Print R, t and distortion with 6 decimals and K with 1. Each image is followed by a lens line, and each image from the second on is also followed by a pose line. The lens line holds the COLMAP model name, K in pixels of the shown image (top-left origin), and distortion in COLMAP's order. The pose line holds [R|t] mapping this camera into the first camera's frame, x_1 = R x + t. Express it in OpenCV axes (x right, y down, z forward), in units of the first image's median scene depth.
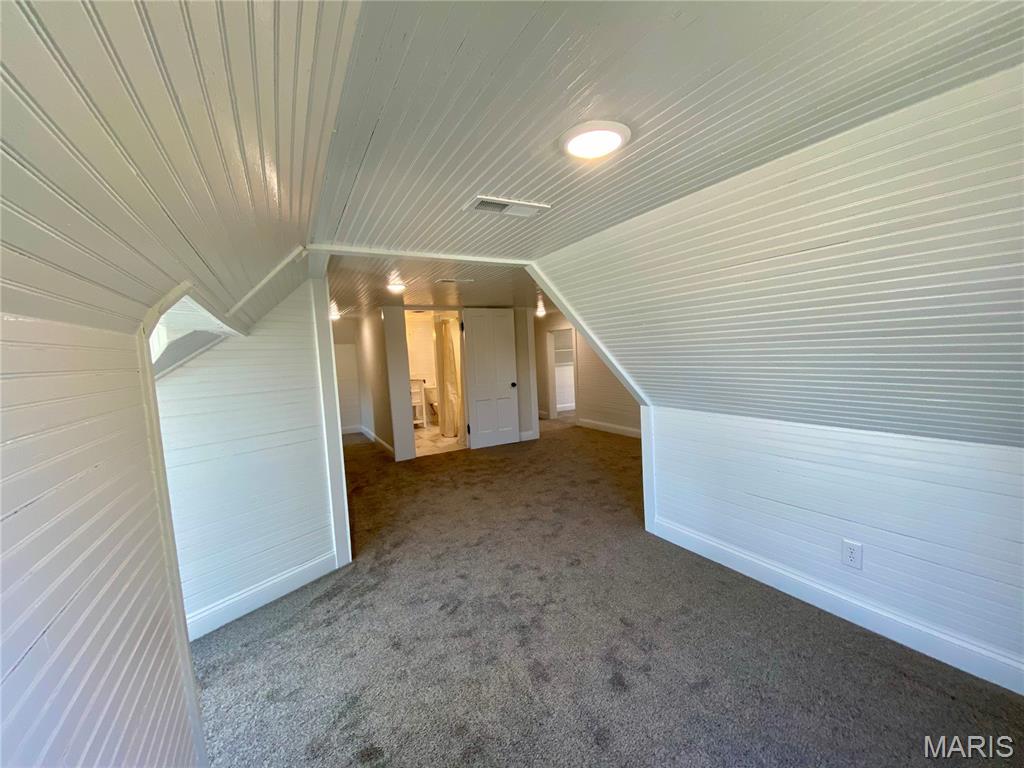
lens RADIAL K [[419.4, 0, 513.0], [0, 419.4, 386.0], [0, 0, 1]] dist [0.000504, -0.000380]
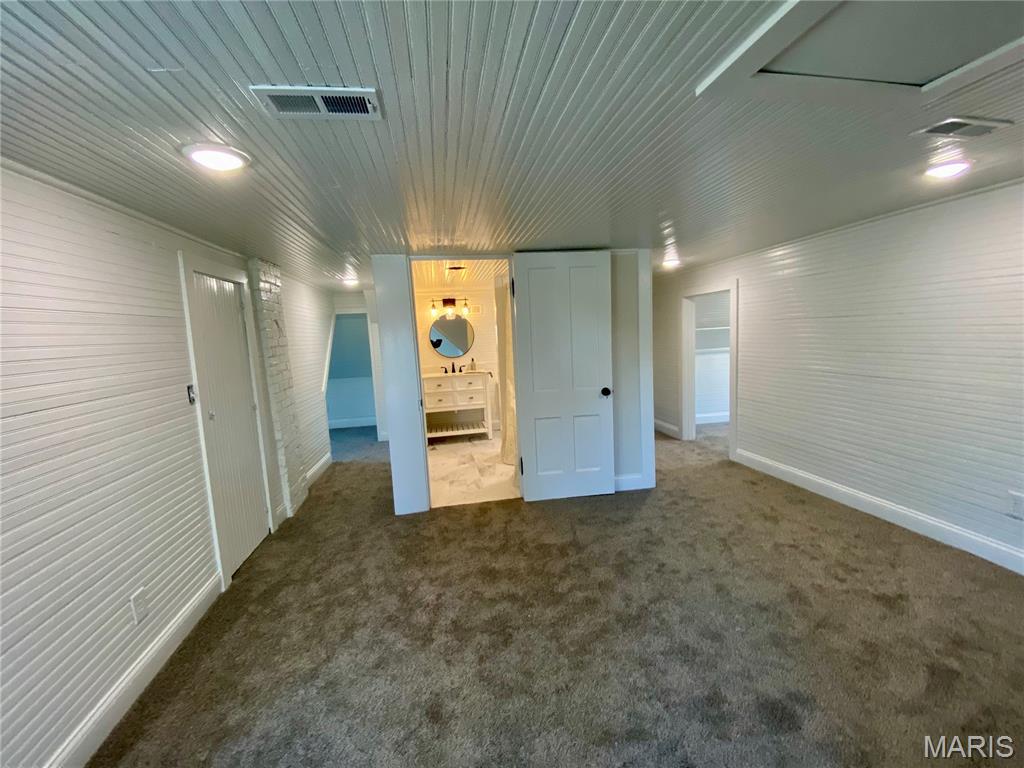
lens RADIAL K [[419.4, 0, 510.6], [0, 419.4, 379.5], [0, 0, 1]] dist [0.000504, -0.000380]
pose [[0.945095, 0.039730, -0.324373, 0.066001], [-0.025146, 0.998481, 0.049033, -0.046228], [0.325828, -0.038184, 0.944658, 0.490283]]
